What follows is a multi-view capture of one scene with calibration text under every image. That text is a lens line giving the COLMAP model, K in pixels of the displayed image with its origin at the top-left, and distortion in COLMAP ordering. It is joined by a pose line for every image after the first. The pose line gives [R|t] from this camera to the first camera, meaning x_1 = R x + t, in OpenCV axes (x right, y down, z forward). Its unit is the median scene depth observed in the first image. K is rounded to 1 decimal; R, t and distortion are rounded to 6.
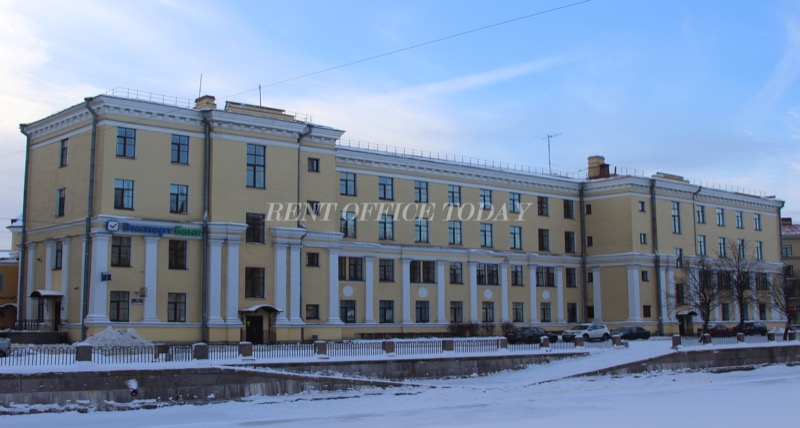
lens RADIAL K [[1011.6, 0, 400.0], [0, 1011.6, 214.0], [0, 0, 1]] dist [-0.107629, -0.006170]
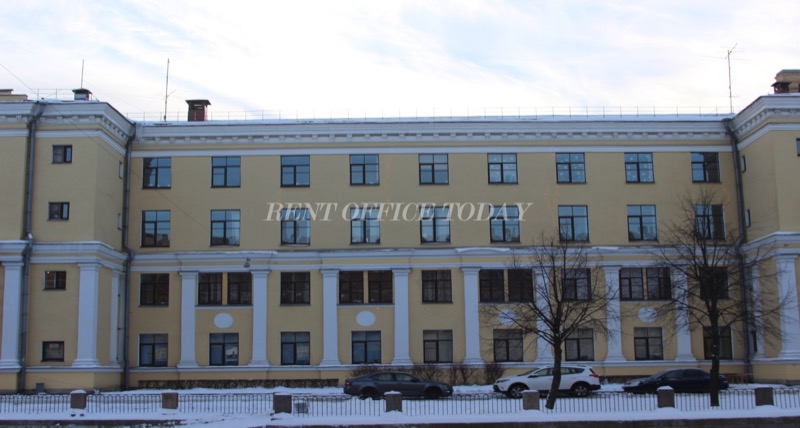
lens RADIAL K [[1118.0, 0, 400.4], [0, 1118.0, 135.9], [0, 0, 1]] dist [0.026658, -0.352414]
pose [[0.744719, -0.136999, -0.653165, 0.564331], [0.078914, 0.989914, -0.117655, 0.048776], [0.662696, 0.036075, 0.748019, 0.471516]]
